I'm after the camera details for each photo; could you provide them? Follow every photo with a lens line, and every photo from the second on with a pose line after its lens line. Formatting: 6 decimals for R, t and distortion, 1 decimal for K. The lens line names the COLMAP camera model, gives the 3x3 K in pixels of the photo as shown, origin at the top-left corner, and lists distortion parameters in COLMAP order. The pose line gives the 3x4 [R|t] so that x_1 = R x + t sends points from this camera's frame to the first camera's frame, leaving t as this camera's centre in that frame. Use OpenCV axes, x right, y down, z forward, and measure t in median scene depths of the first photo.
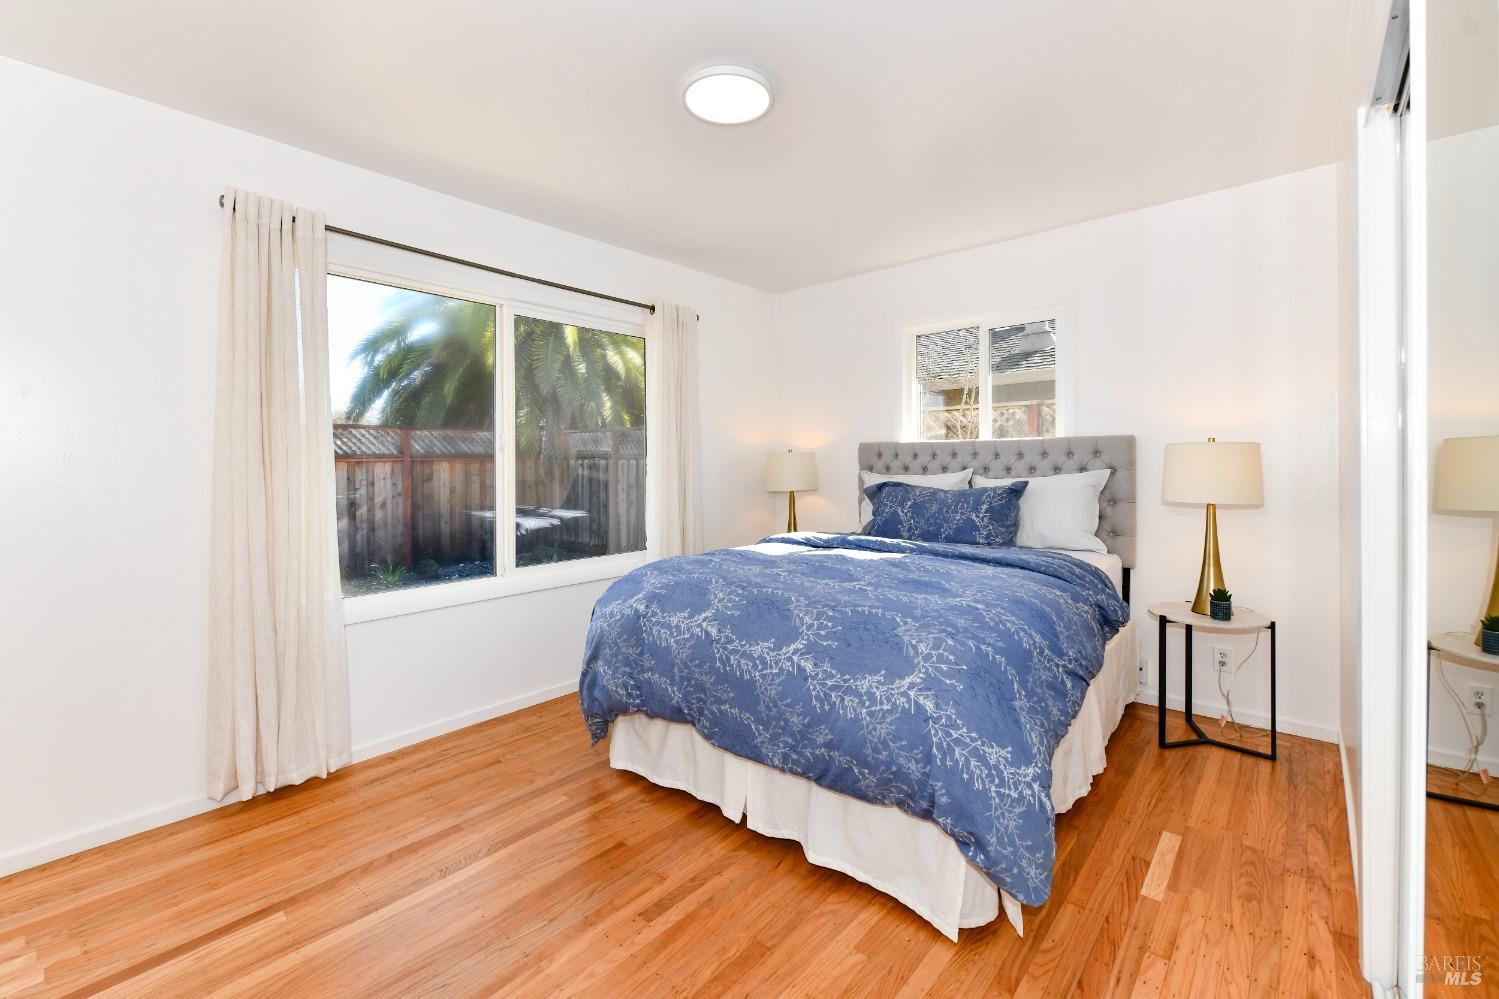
lens RADIAL K [[637.3, 0, 760.1], [0, 637.3, 465.4], [0, 0, 1]] dist [0.005741, -0.004360]
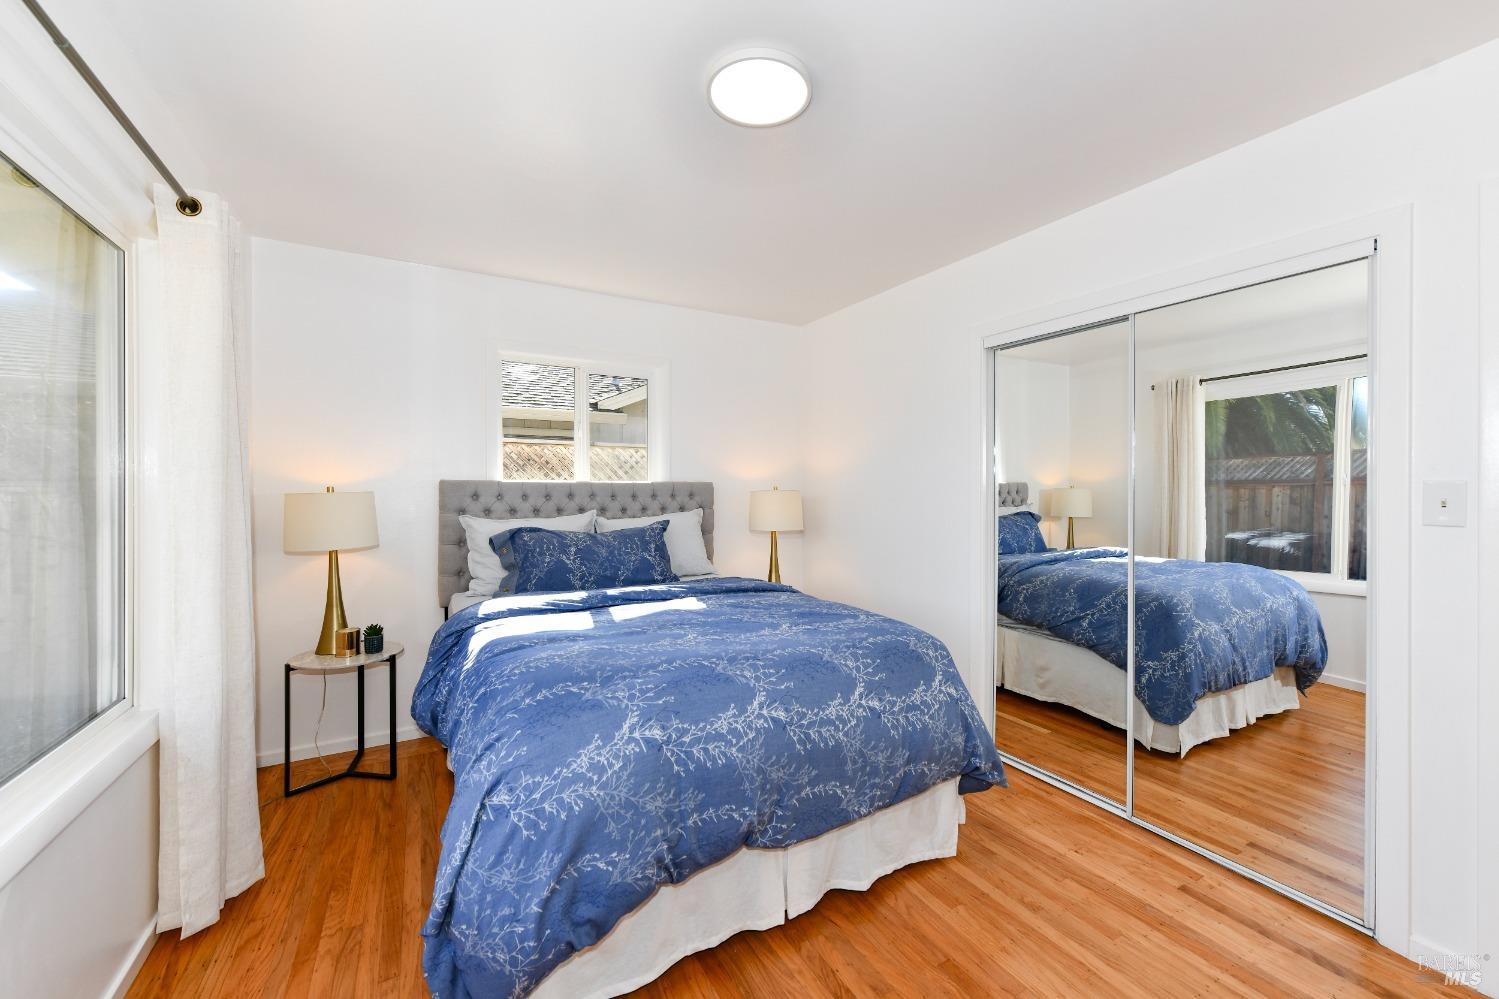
lens RADIAL K [[606.5, 0, 759.0], [0, 606.5, 499.7], [0, 0, 1]] dist [0.000373, 0.000024]
pose [[0.314552, -0.007730, 0.949209, -0.734284], [0.001675, 0.999970, 0.007588, -0.026380], [-0.949239, -0.000797, 0.314555, 0.675075]]
